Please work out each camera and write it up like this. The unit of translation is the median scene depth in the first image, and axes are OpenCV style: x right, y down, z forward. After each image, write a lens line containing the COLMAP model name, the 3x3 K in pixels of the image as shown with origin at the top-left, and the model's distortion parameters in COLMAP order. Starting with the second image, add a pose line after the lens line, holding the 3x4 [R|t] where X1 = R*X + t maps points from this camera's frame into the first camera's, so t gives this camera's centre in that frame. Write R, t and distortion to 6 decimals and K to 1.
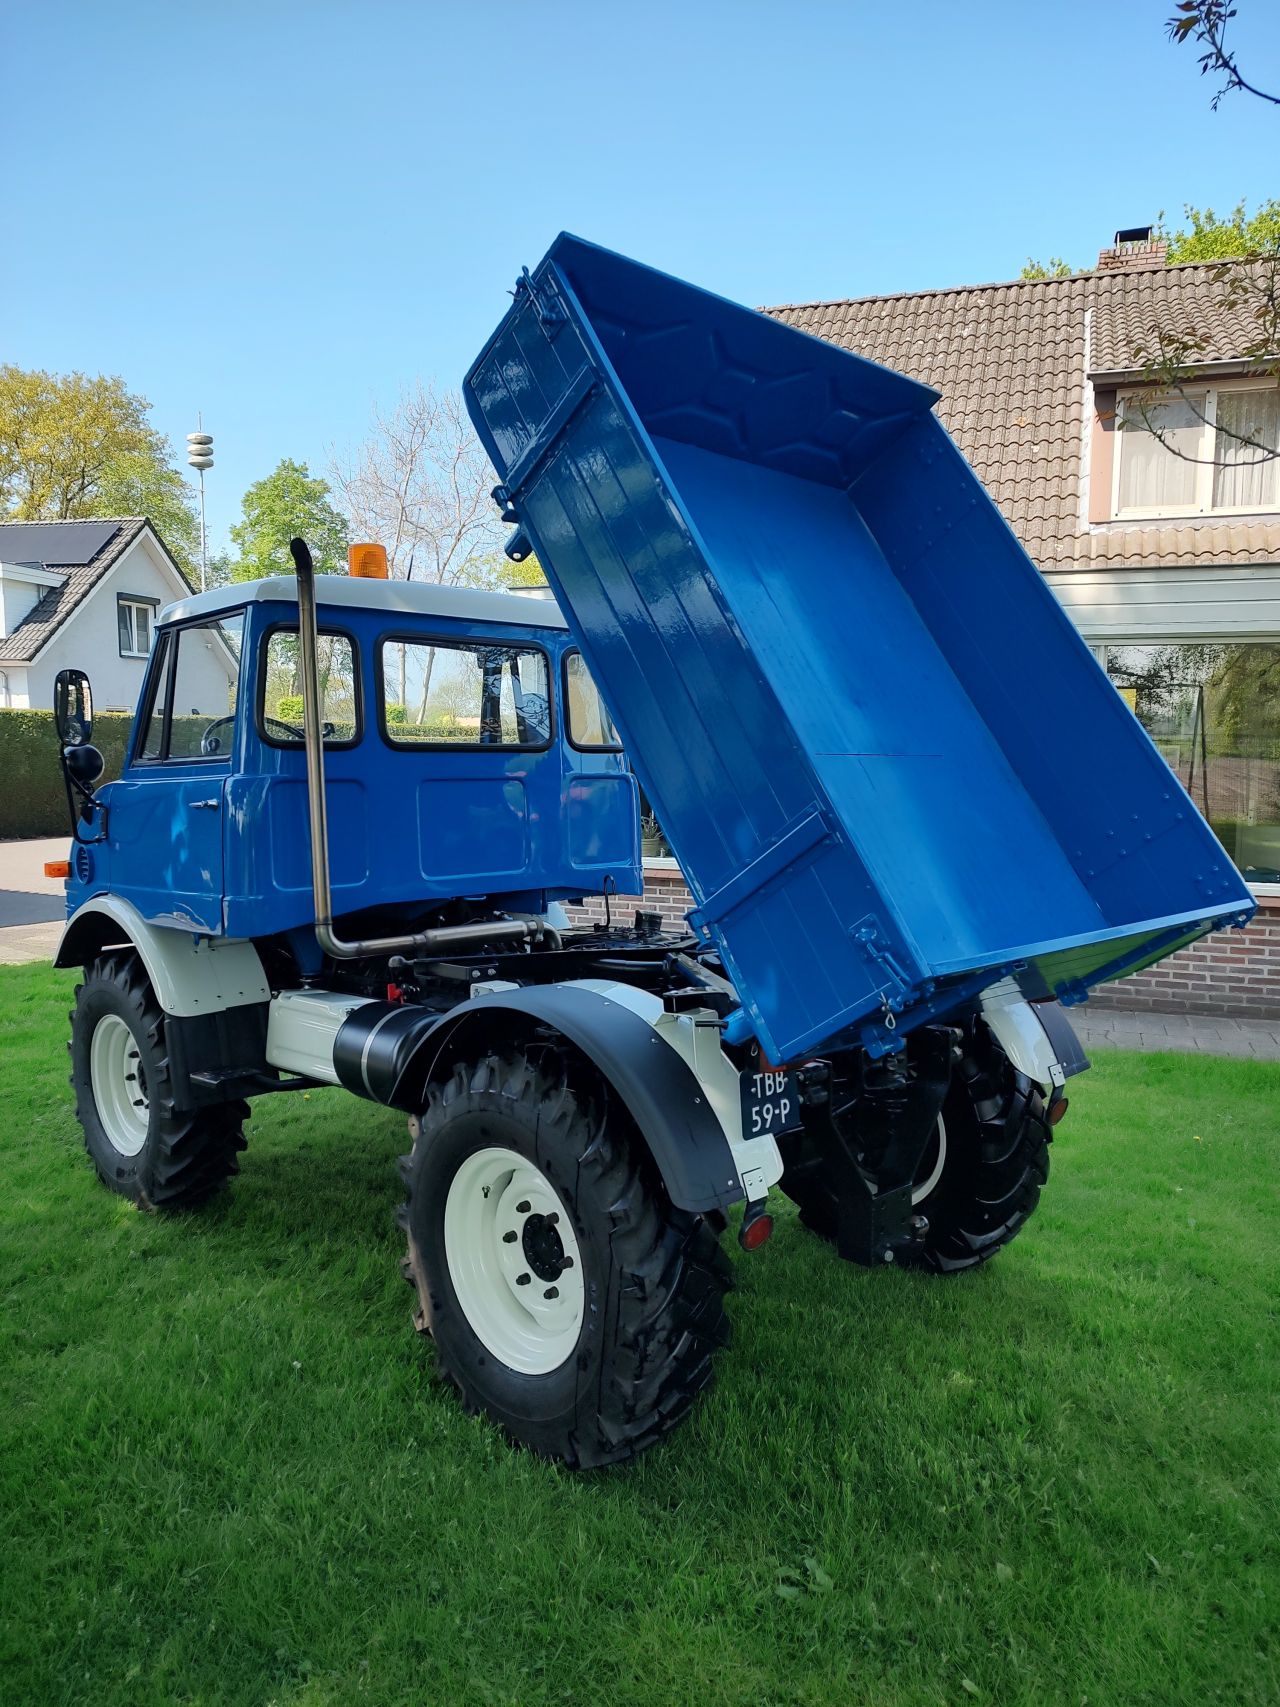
lens RADIAL K [[1223.9, 0, 630.8], [0, 1223.9, 853.8], [0, 0, 1]] dist [0.015936, -0.015554]
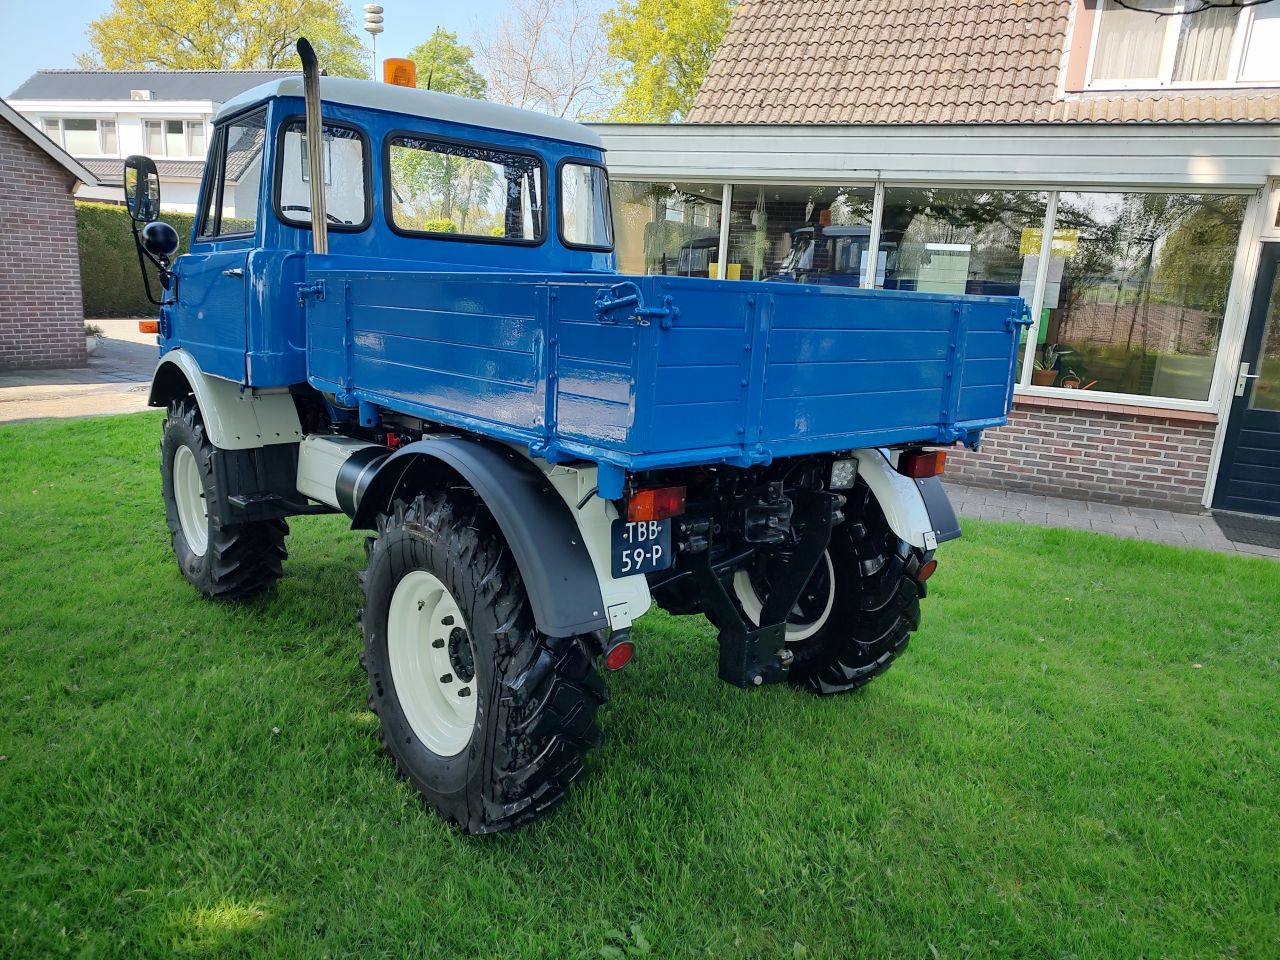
lens RADIAL K [[917.8, 0, 646.6], [0, 917.8, 479.1], [0, 0, 1]] dist [0.015936, -0.015554]
pose [[0.996728, 0.059983, -0.054178, 0.116100], [-0.052324, 0.989715, 0.133137, 0.018081], [0.061607, -0.129867, 0.989616, 0.114166]]
